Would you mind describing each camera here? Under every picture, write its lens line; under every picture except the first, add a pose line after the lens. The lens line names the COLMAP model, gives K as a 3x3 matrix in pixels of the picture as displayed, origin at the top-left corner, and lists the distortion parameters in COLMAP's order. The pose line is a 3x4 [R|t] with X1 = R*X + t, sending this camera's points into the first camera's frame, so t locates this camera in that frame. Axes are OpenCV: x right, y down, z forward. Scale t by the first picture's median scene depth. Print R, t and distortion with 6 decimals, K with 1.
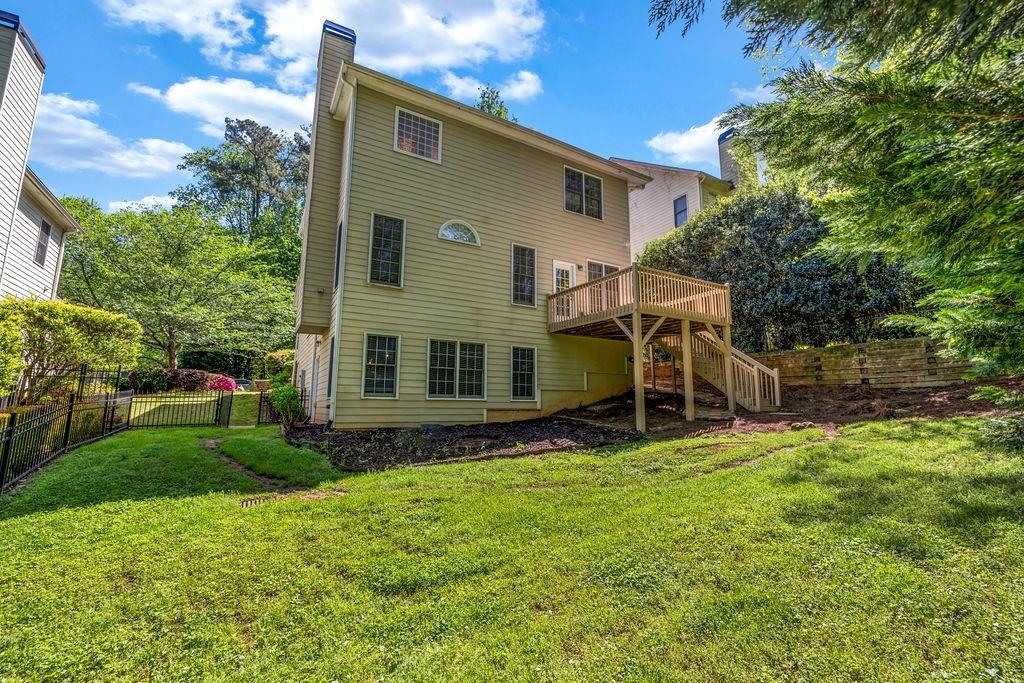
lens RADIAL K [[436.4, 0, 510.3], [0, 436.4, 340.9], [0, 0, 1]] dist [0.002855, -0.000127]
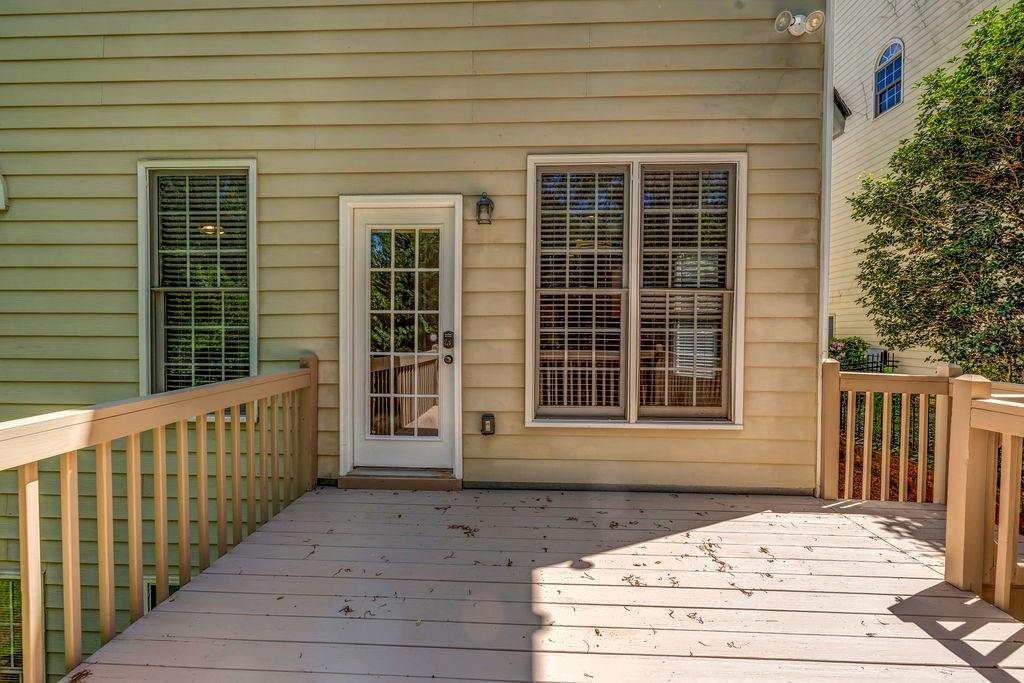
lens RADIAL K [[436.4, 0, 509.7], [0, 436.4, 341.7], [0, 0, 1]] dist [0.002855, -0.000127]
pose [[0.835847, 0.015012, -0.548756, 0.335259], [0.079919, 0.985649, 0.148693, -0.154652], [0.543113, -0.168141, 0.822652, 0.947052]]
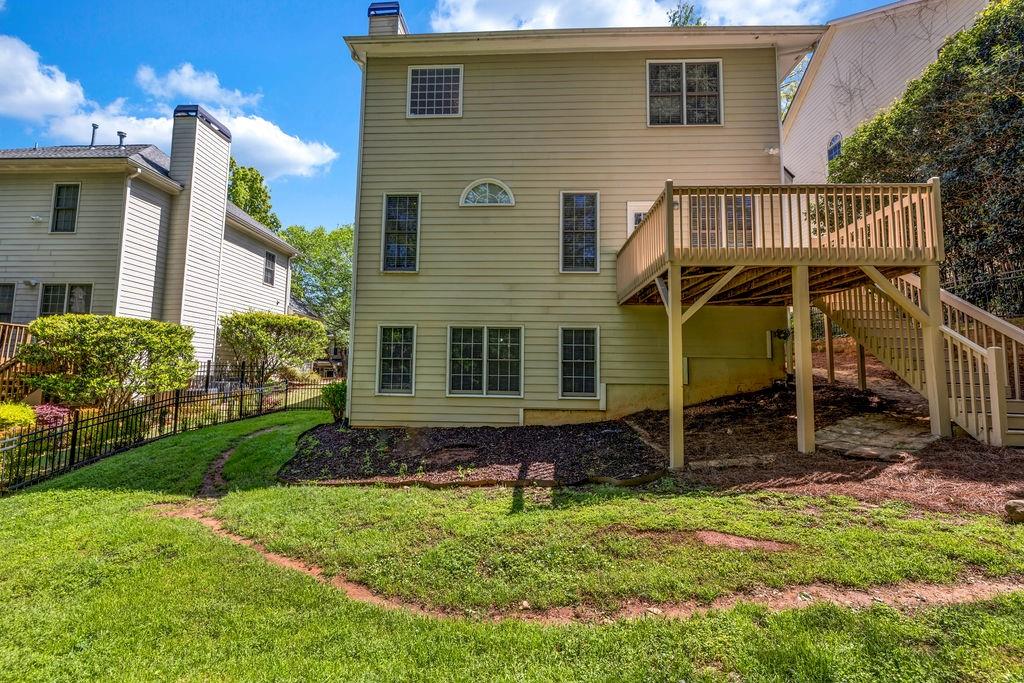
lens RADIAL K [[436.4, 0, 510.2], [0, 436.4, 340.1], [0, 0, 1]] dist [0.002855, -0.000127]
pose [[0.835739, -0.038119, -0.547803, 0.358660], [0.072401, 0.996528, 0.041113, -0.004082], [0.544334, -0.074021, 0.835597, 0.312461]]
